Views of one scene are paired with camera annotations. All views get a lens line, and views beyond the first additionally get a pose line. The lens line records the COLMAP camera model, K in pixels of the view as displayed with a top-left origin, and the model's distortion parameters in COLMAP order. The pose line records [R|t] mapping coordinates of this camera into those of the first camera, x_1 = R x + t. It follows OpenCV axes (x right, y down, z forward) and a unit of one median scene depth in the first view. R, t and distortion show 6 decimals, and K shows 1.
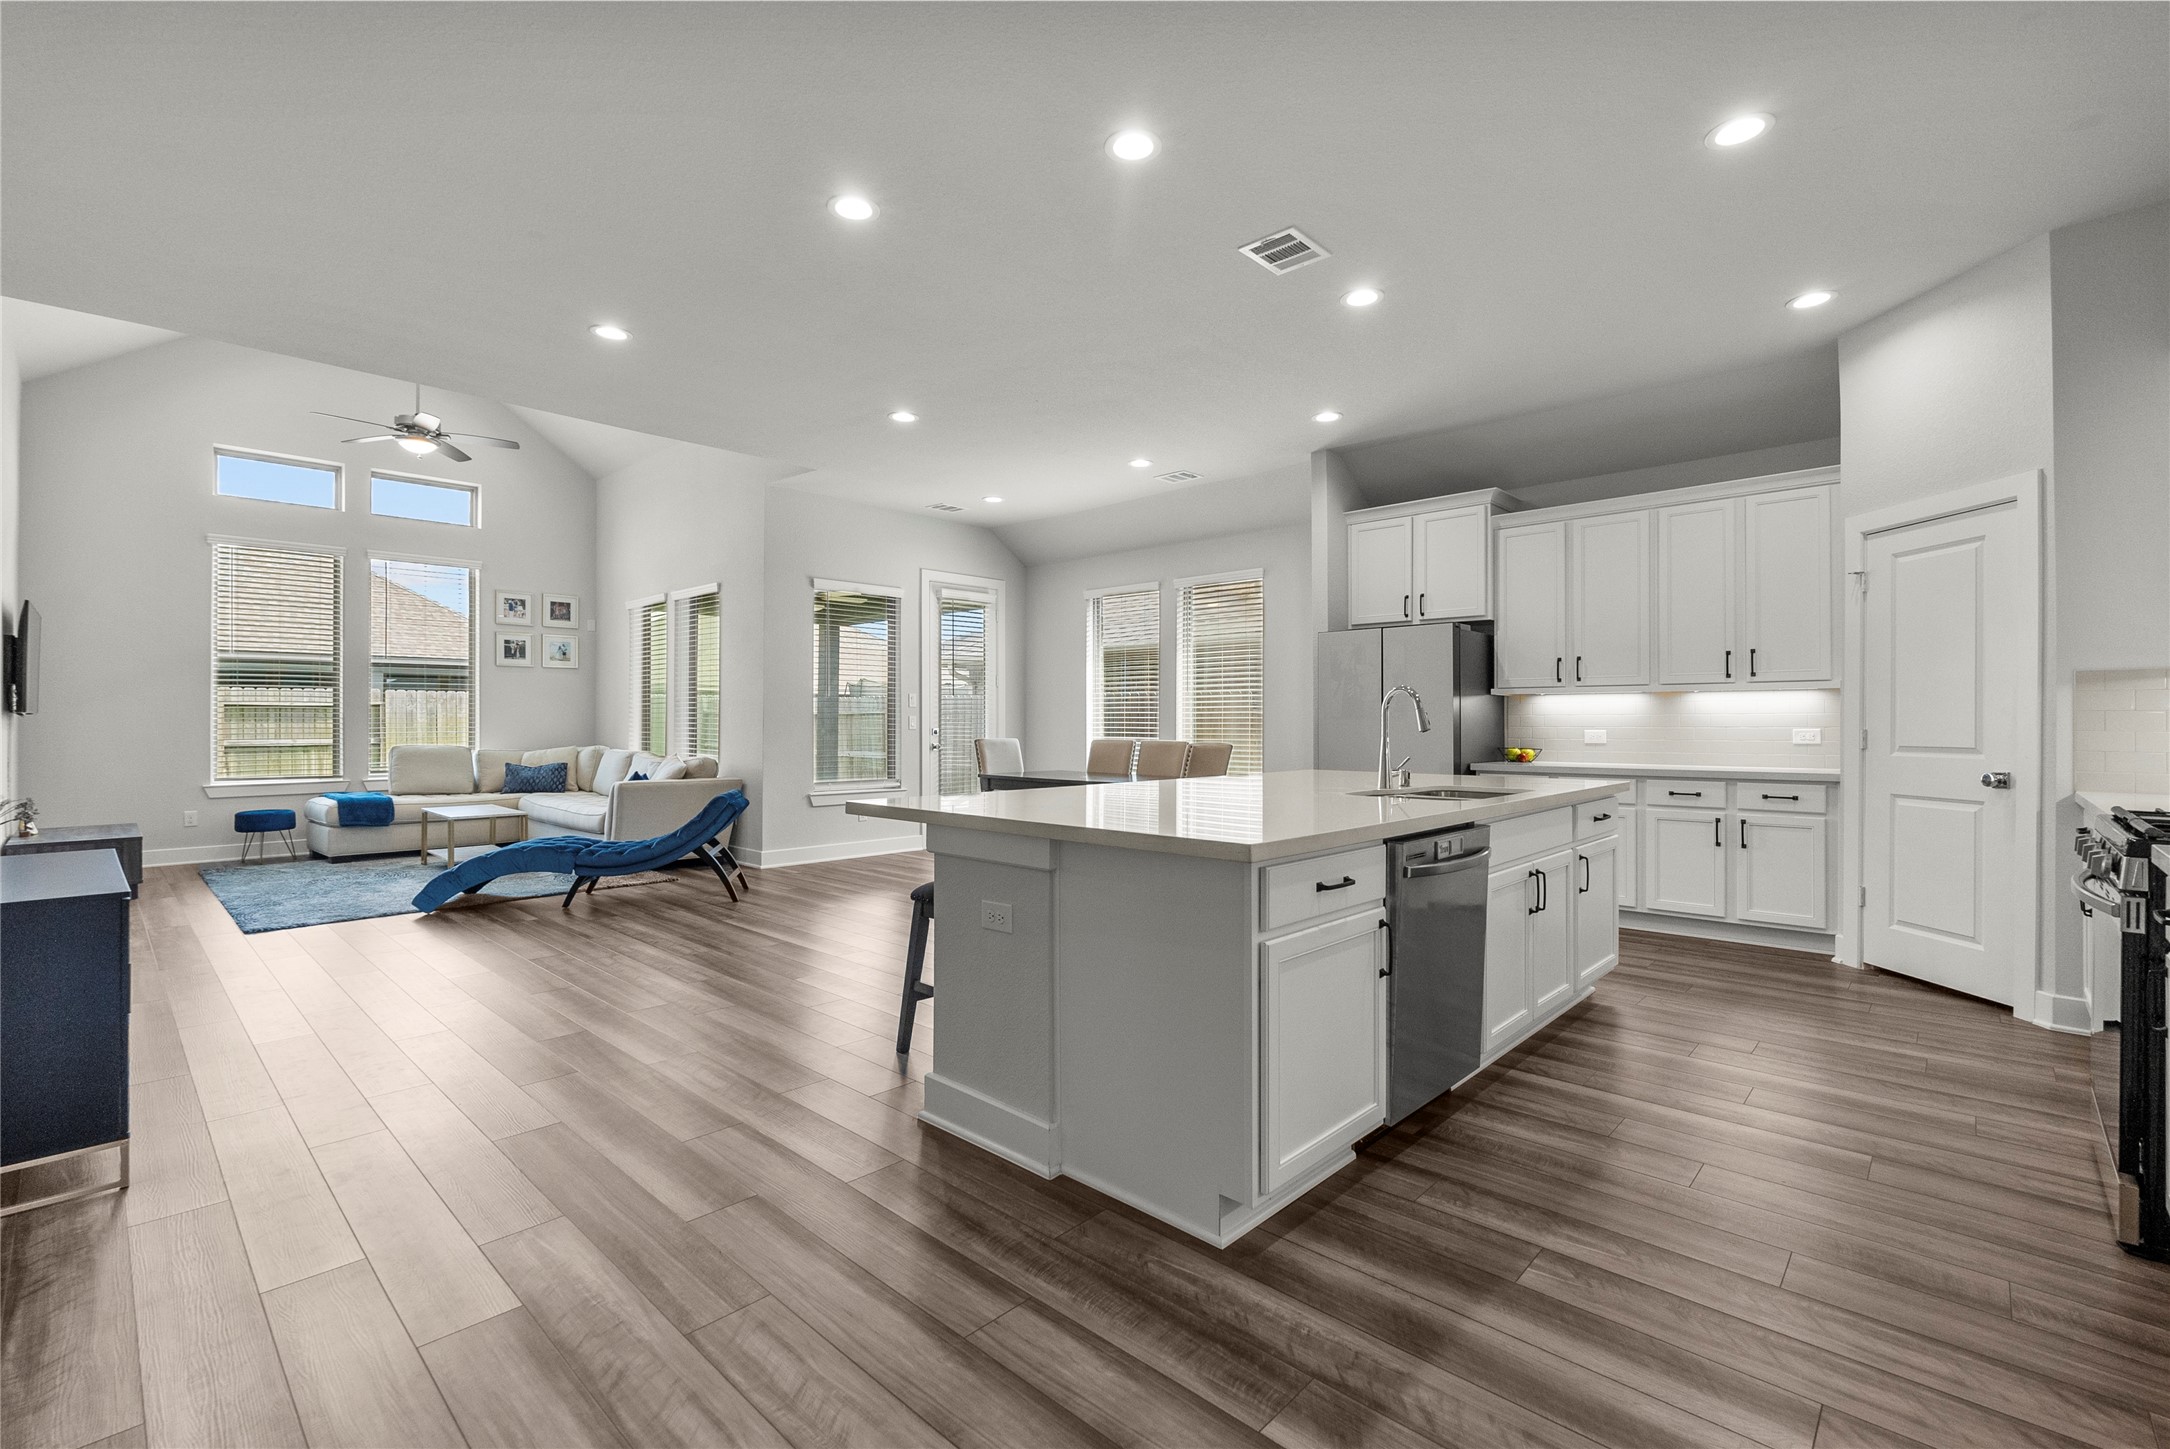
lens RADIAL K [[952.9, 0, 1084.5], [0, 952.9, 717.0], [0, 0, 1]] dist [-0.006708, 0.000308]
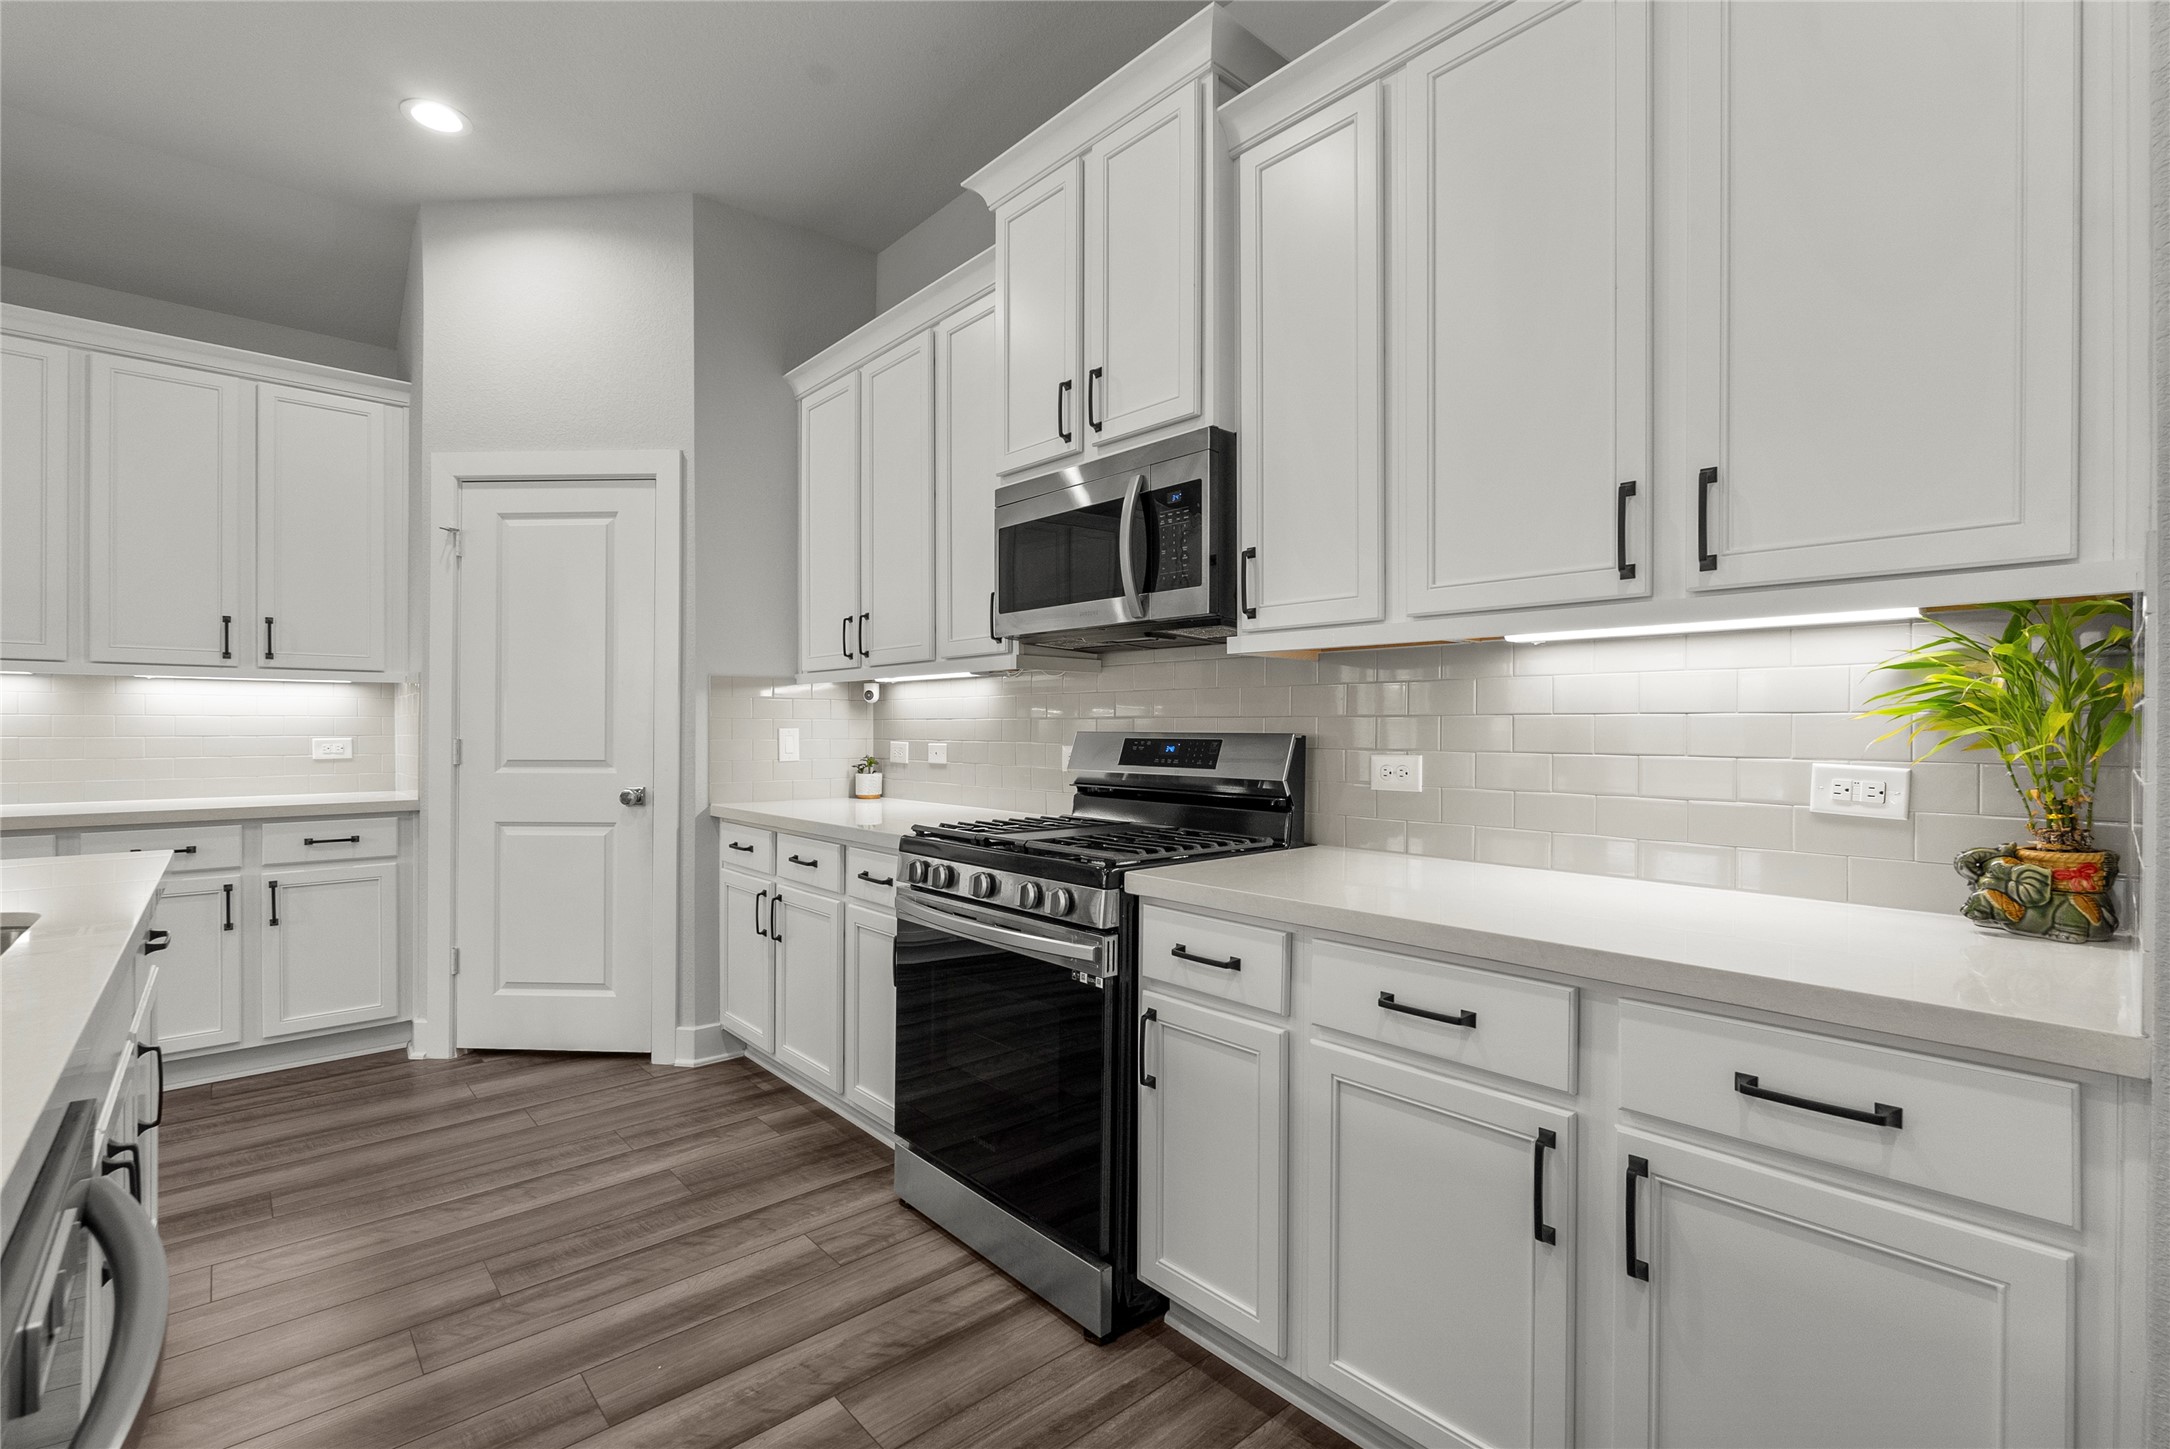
lens RADIAL K [[952.8, 0, 1088.4], [0, 952.8, 731.4], [0, 0, 1]] dist [-0.009183, 0.000440]
pose [[0.078116, -0.002482, 0.996941, 0.094421], [-0.008453, 0.999959, 0.003152, 0.000393], [-0.996908, -0.008673, 0.078092, 0.378633]]
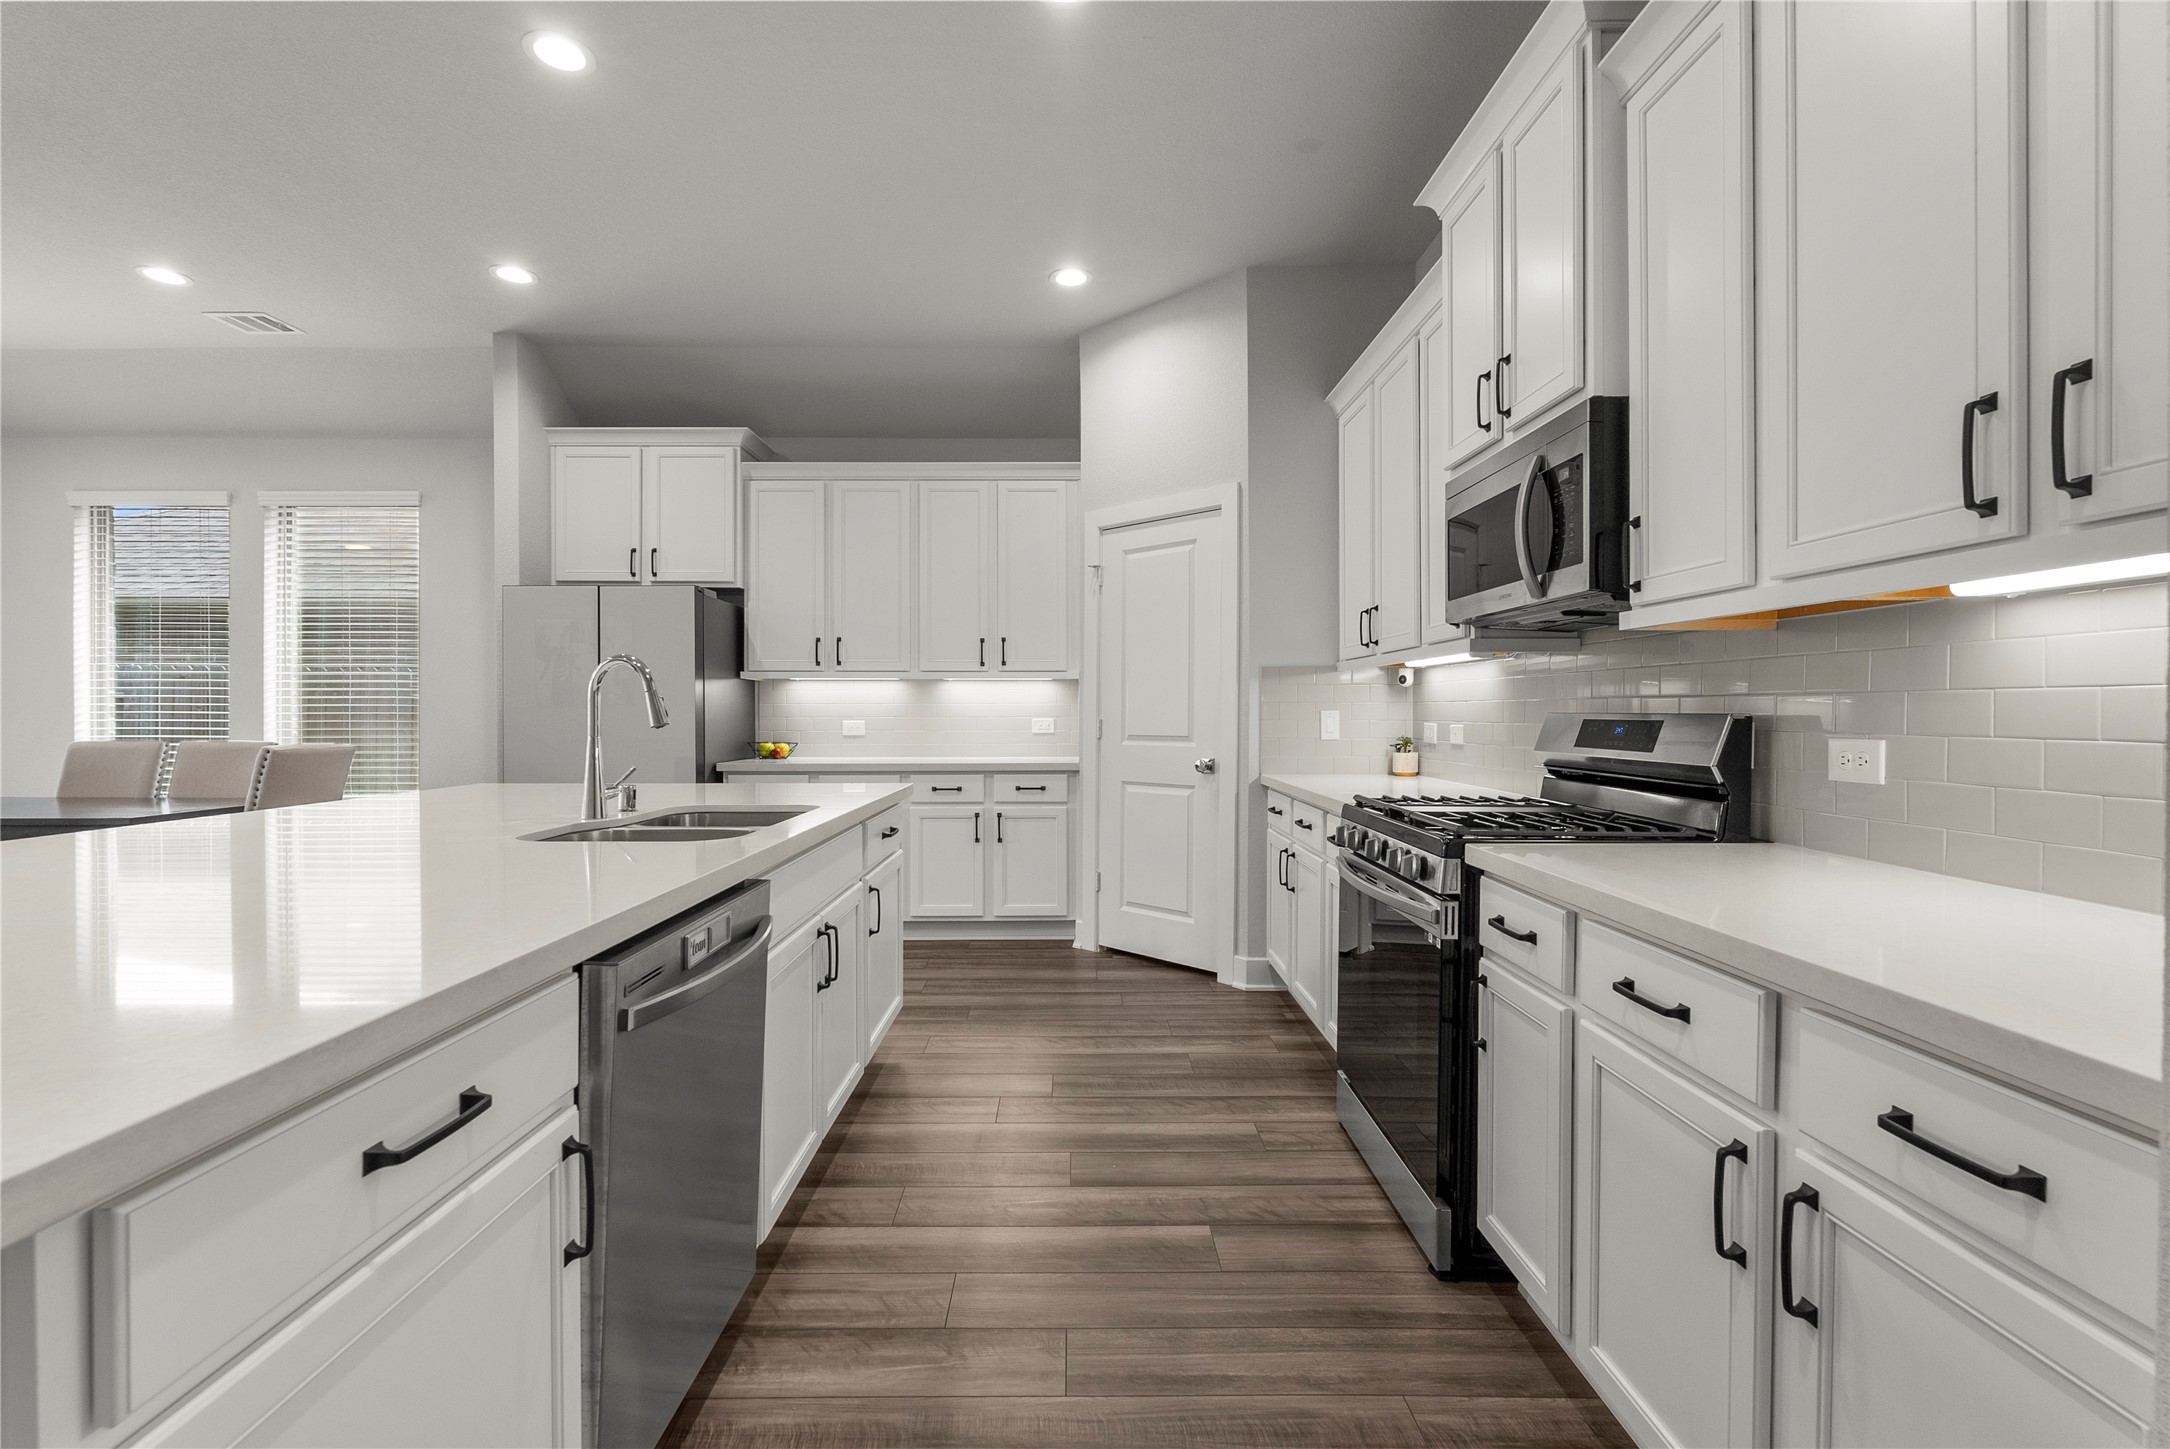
lens RADIAL K [[950.4, 0, 1086.7], [0, 950.4, 719.5], [0, 0, 1]] dist [-0.009267, 0.000318]
pose [[0.718640, -0.005582, 0.695360, 0.080947], [-0.004235, 0.999914, 0.012404, 0.000600], [-0.695370, -0.011859, 0.718554, 0.230184]]
